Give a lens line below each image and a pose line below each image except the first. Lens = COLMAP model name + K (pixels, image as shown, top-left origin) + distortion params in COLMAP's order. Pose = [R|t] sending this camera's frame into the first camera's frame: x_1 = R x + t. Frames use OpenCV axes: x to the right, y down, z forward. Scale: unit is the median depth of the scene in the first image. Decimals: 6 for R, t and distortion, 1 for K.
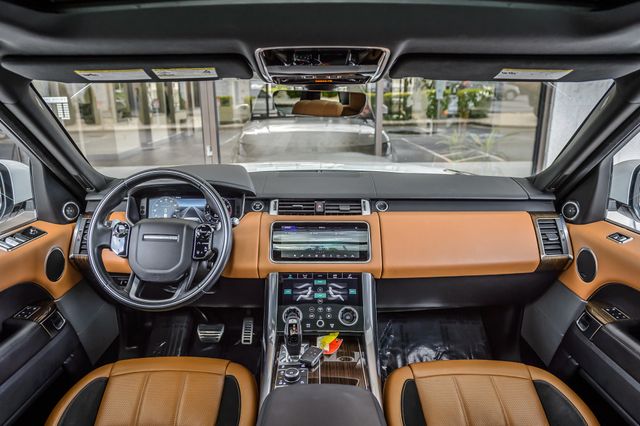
lens RADIAL K [[434.8, 0, 313.0], [0, 434.8, 214.1], [0, 0, 1]] dist [-0.000100, 0.001980]
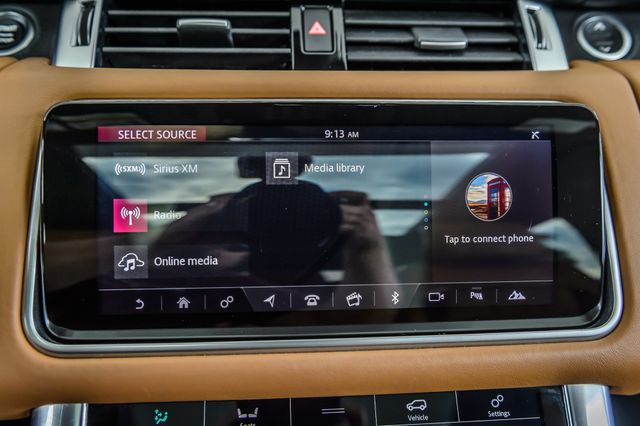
lens RADIAL K [[576.5, 0, 320.0], [0, 576.5, 213.0], [0, 0, 1]] dist [-0.020851, -0.001514]
pose [[0.996218, -0.015541, 0.085490, -0.007633], [0.003200, 0.989769, 0.142641, 0.029678], [-0.086832, -0.141828, 0.986076, 0.777637]]
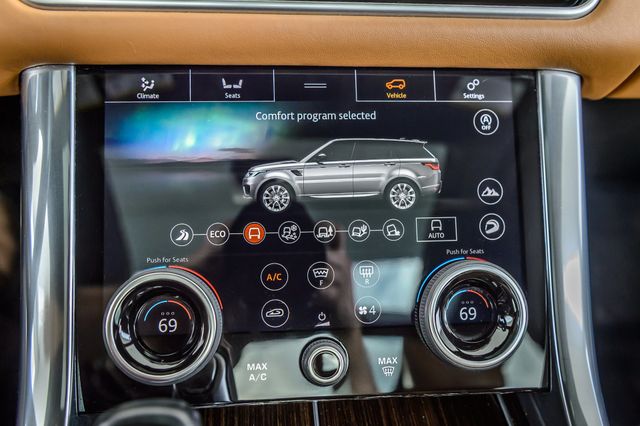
lens RADIAL K [[583.0, 0, 320.0], [0, 583.0, 213.0], [0, 0, 1]] dist [-0.022351, 0.003906]
pose [[0.993808, -0.019059, 0.109464, -0.009380], [-0.024721, 0.922555, 0.385072, 0.096575], [-0.108326, -0.385394, 0.916372, 0.751174]]
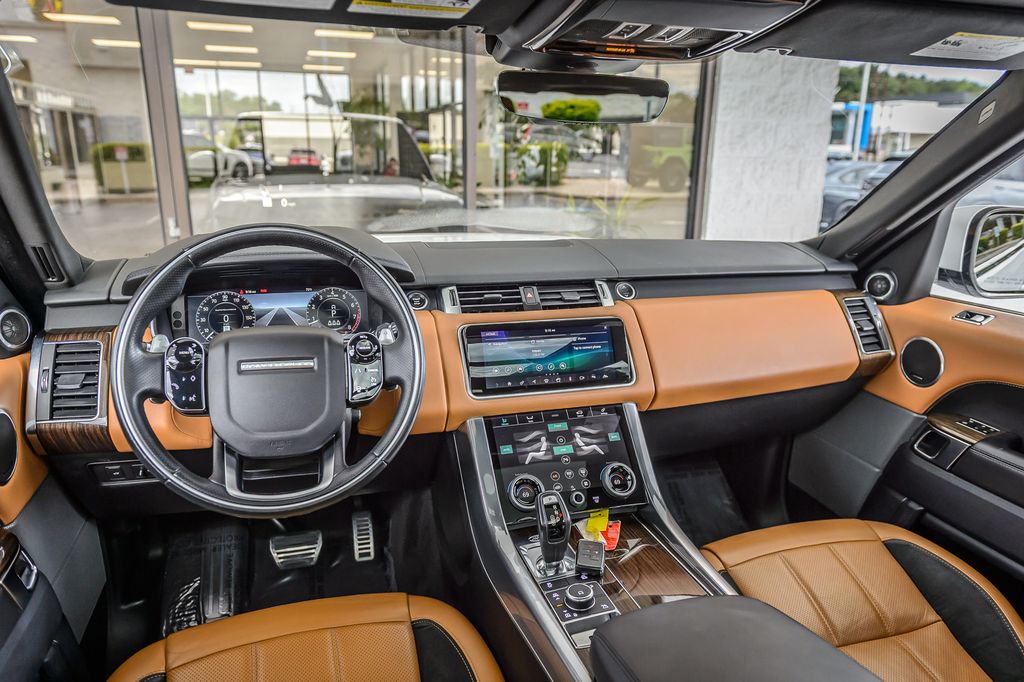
lens RADIAL K [[674.2, 0, 512.0], [0, 674.2, 341.0], [0, 0, 1]] dist [-0.002369, 0.000027]
pose [[0.952362, -0.062825, 0.298428, -0.289578], [0.060351, 0.998024, 0.017510, 0.026591], [-0.298938, 0.001335, 0.954271, 0.181513]]
